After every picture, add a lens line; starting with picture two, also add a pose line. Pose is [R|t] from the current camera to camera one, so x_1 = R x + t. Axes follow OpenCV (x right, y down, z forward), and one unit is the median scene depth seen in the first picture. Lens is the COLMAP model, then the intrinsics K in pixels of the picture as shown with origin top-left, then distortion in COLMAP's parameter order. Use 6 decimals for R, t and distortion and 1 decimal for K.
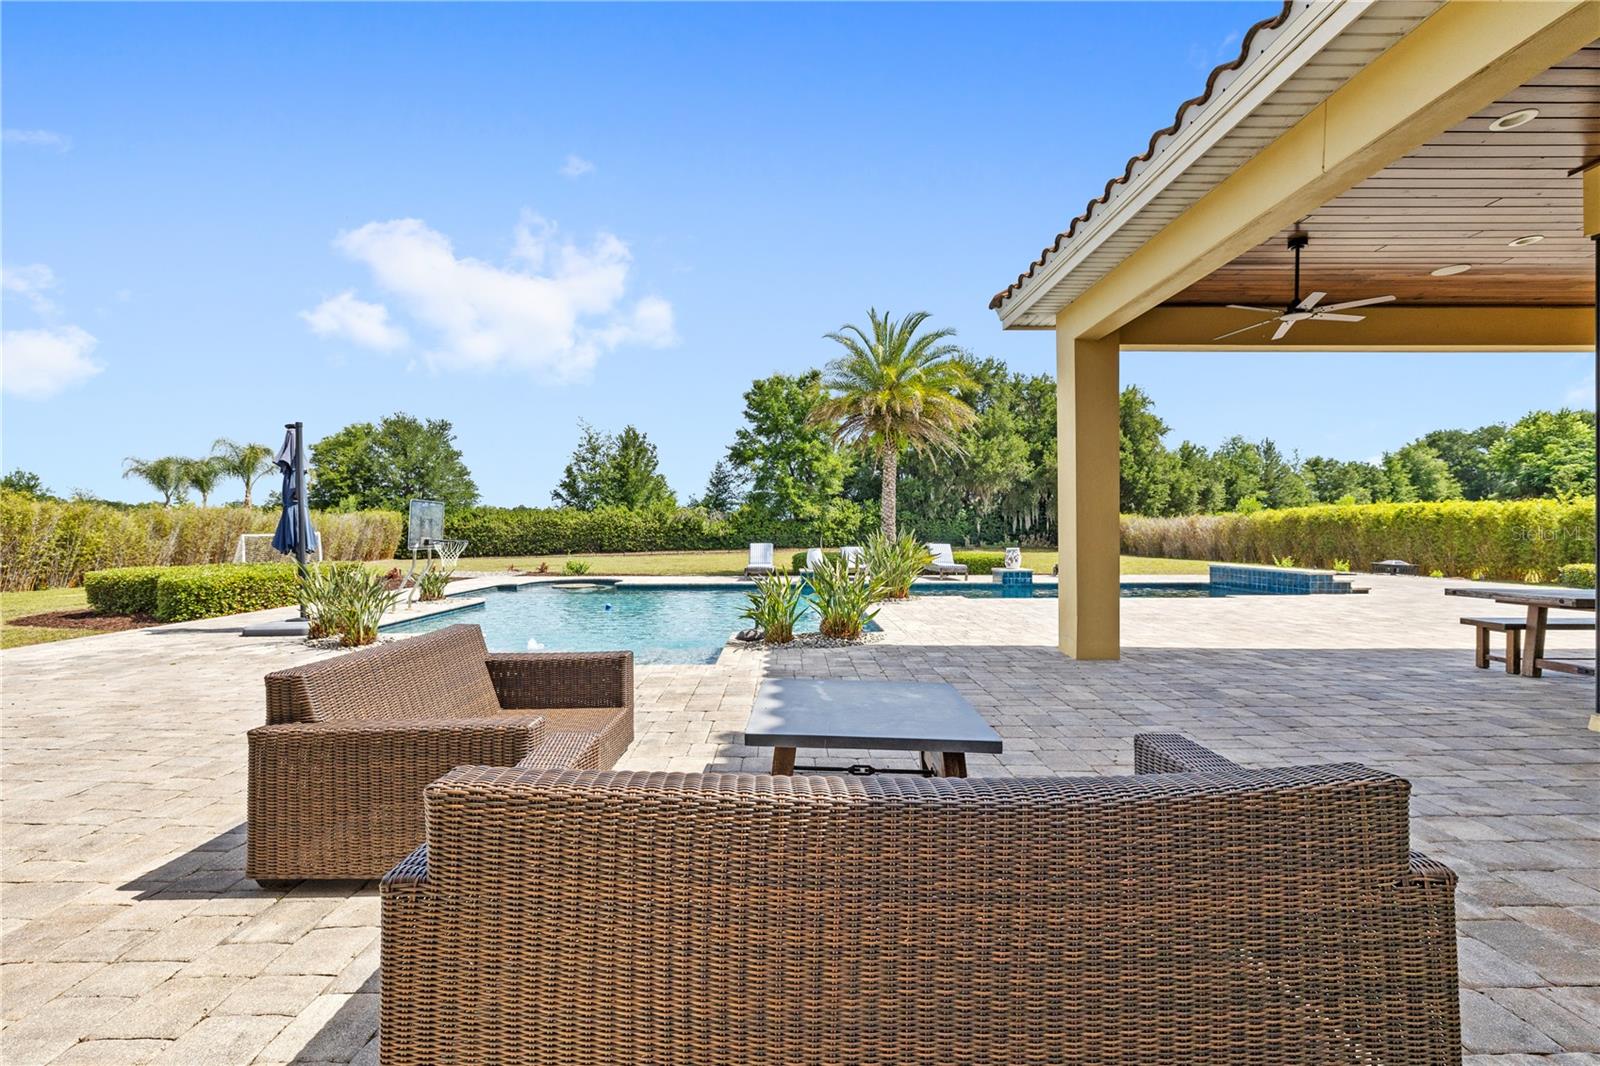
lens RADIAL K [[689.3, 0, 790.6], [0, 689.3, 525.0], [0, 0, 1]] dist [0.006435, -0.000459]
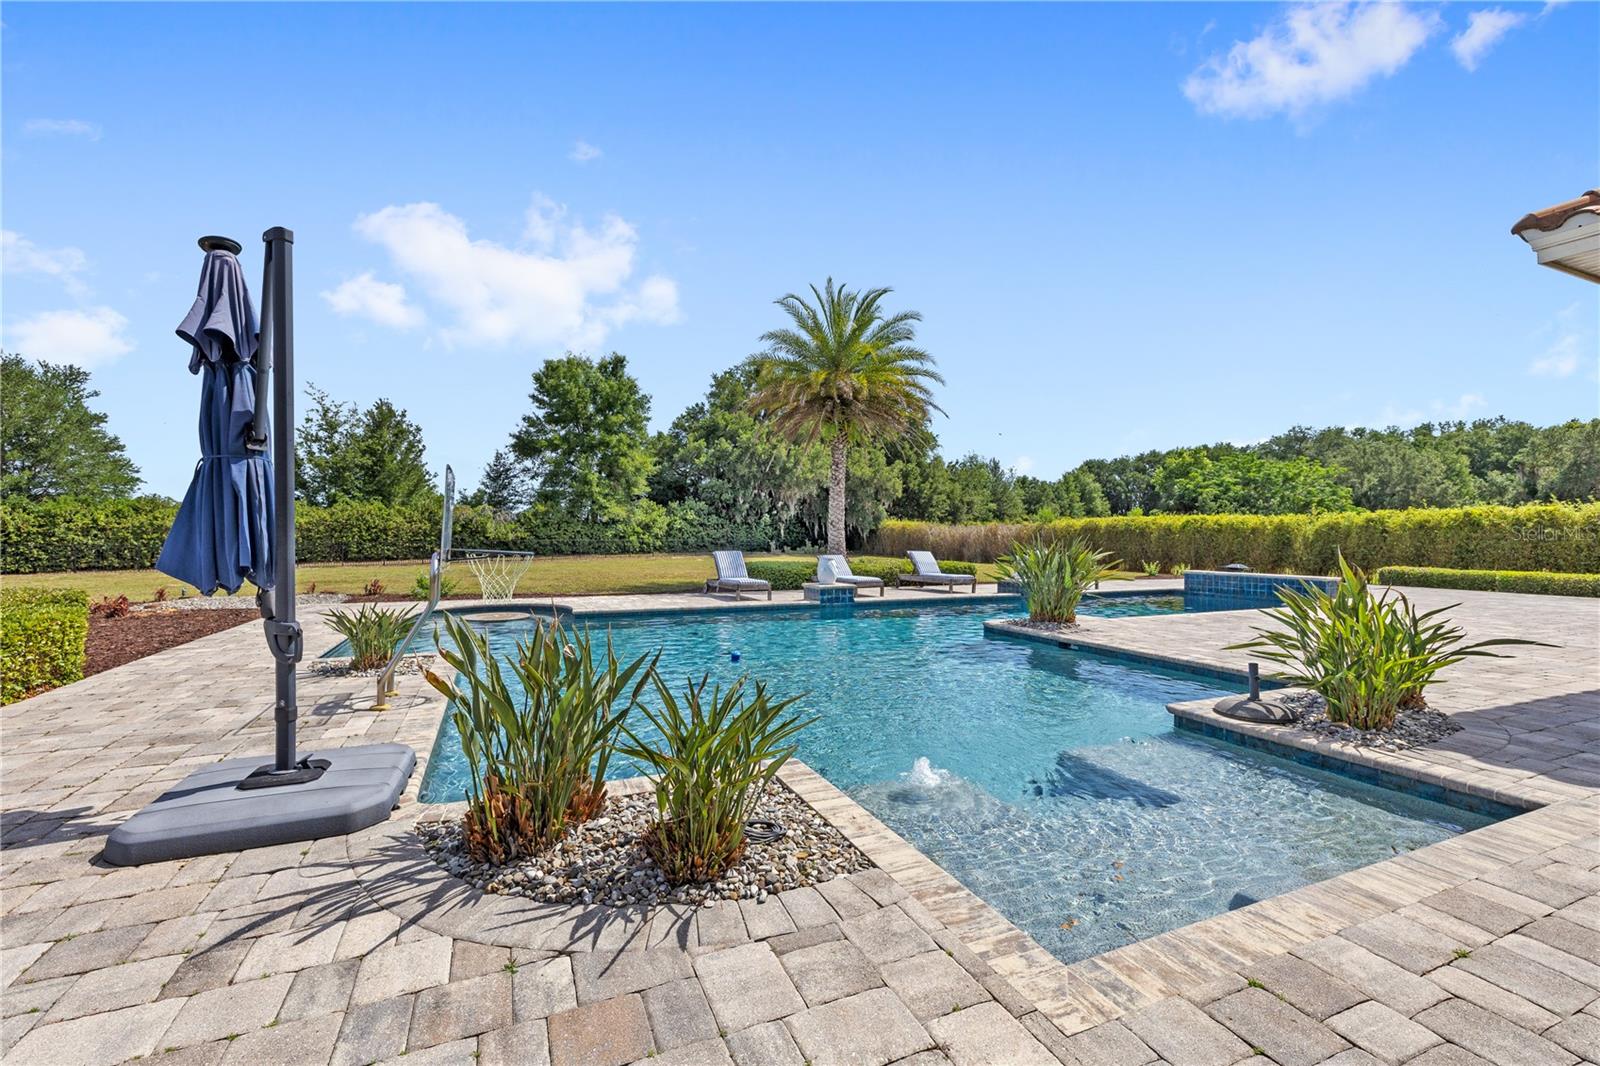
lens RADIAL K [[689.3, 0, 807.0], [0, 689.3, 529.2], [0, 0, 1]] dist [0.006435, -0.000459]
pose [[0.920597, 0.010252, 0.390378, -0.089543], [-0.009795, 0.999947, -0.003162, 0.001466], [-0.390390, -0.000913, 0.920649, 0.082446]]
